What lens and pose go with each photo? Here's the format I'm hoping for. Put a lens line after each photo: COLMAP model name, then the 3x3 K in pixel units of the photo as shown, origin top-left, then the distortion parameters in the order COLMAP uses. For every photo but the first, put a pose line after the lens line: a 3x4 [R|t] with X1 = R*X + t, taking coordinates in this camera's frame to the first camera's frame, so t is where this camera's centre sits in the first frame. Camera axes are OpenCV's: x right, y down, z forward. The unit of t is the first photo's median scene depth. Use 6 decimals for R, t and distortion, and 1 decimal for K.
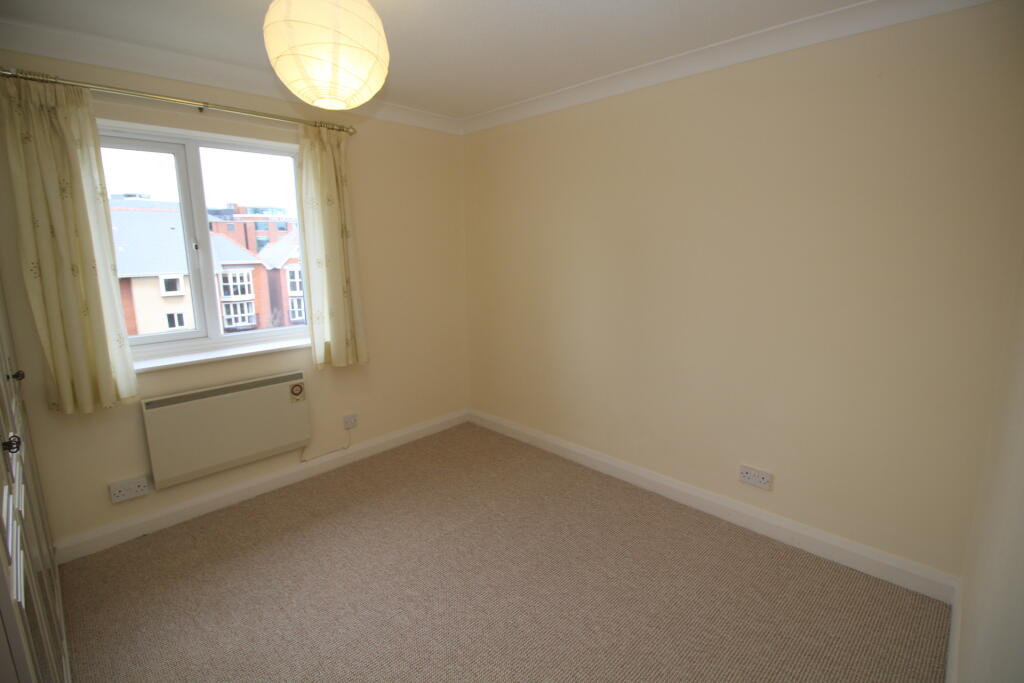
lens RADIAL K [[471.9, 0, 519.2], [0, 471.9, 342.9], [0, 0, 1]] dist [-0.019708, -0.001557]
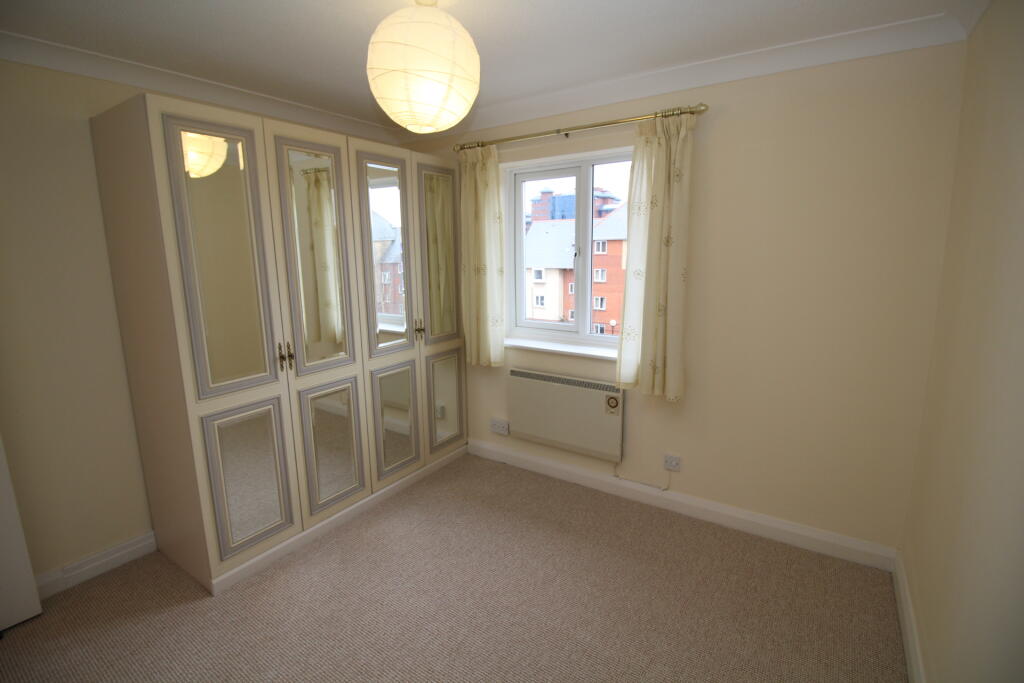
lens RADIAL K [[471.9, 0, 514.9], [0, 471.9, 340.8], [0, 0, 1]] dist [-0.019708, -0.001557]
pose [[0.170205, 0.187885, -0.967331, 0.422823], [-0.188431, 0.969746, 0.155199, -0.140770], [0.967225, 0.155860, 0.200459, 0.609185]]
